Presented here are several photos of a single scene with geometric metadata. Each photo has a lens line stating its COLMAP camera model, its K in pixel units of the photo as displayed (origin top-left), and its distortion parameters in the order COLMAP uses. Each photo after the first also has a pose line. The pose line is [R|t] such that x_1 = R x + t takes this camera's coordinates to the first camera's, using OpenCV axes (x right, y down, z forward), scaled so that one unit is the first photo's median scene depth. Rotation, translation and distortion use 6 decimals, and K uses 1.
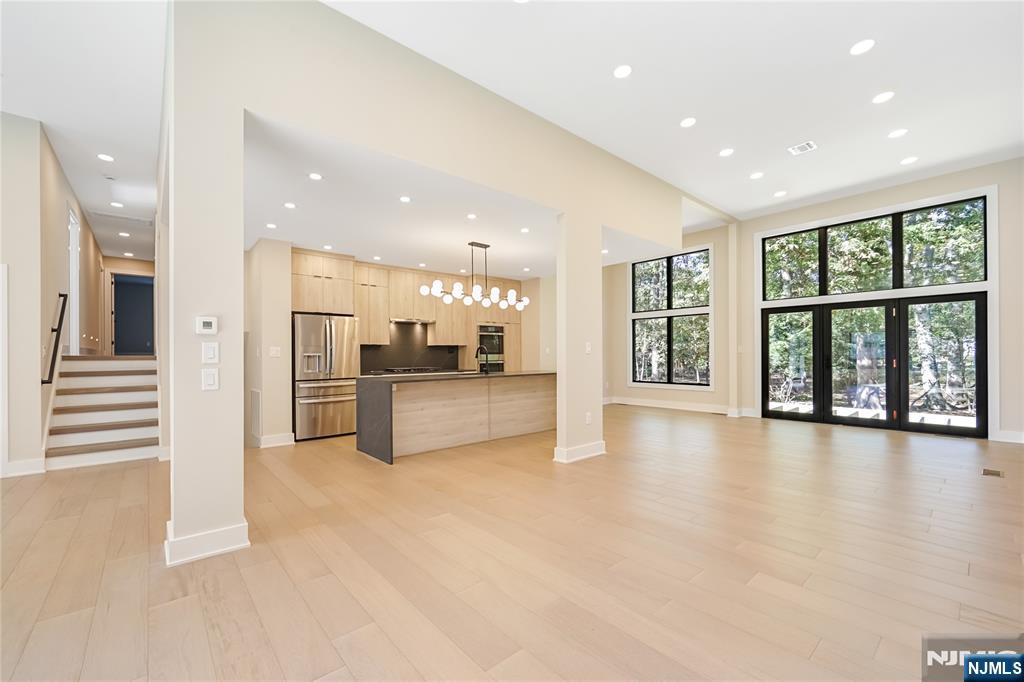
lens RADIAL K [[415.6, 0, 519.9], [0, 415.6, 353.7], [0, 0, 1]] dist [-0.002971, -0.000887]
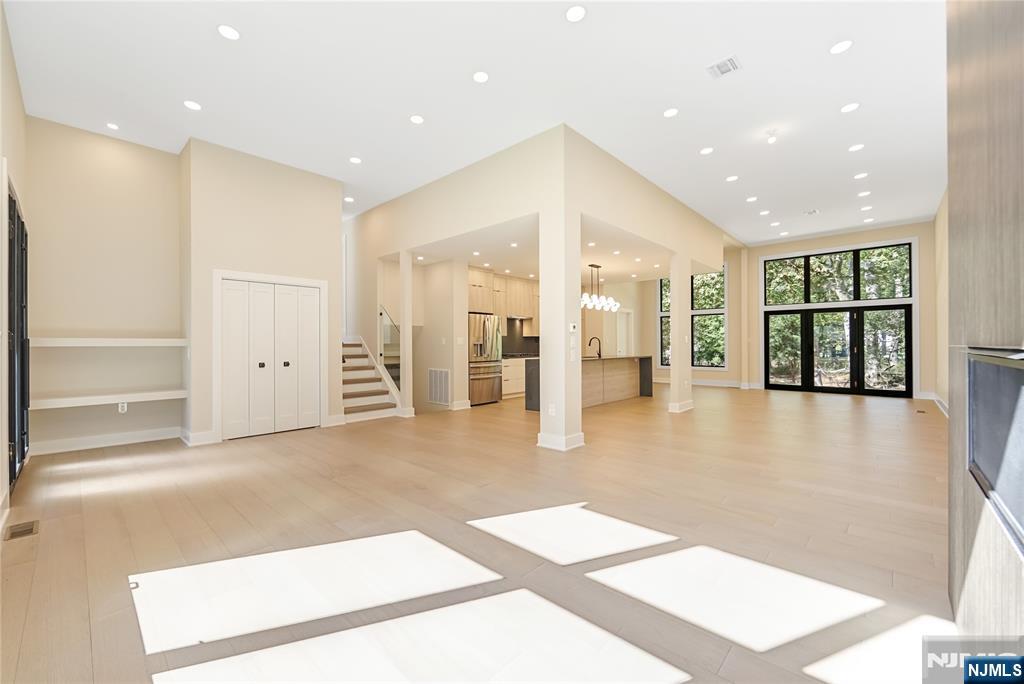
lens RADIAL K [[415.6, 0, 520.0], [0, 415.6, 341.7], [0, 0, 1]] dist [-0.002971, -0.000887]
pose [[0.992767, 0.002766, 0.120028, -0.483965], [-0.002337, 0.999990, -0.003715, 0.001756], [-0.120038, 0.003407, 0.992764, -0.346673]]
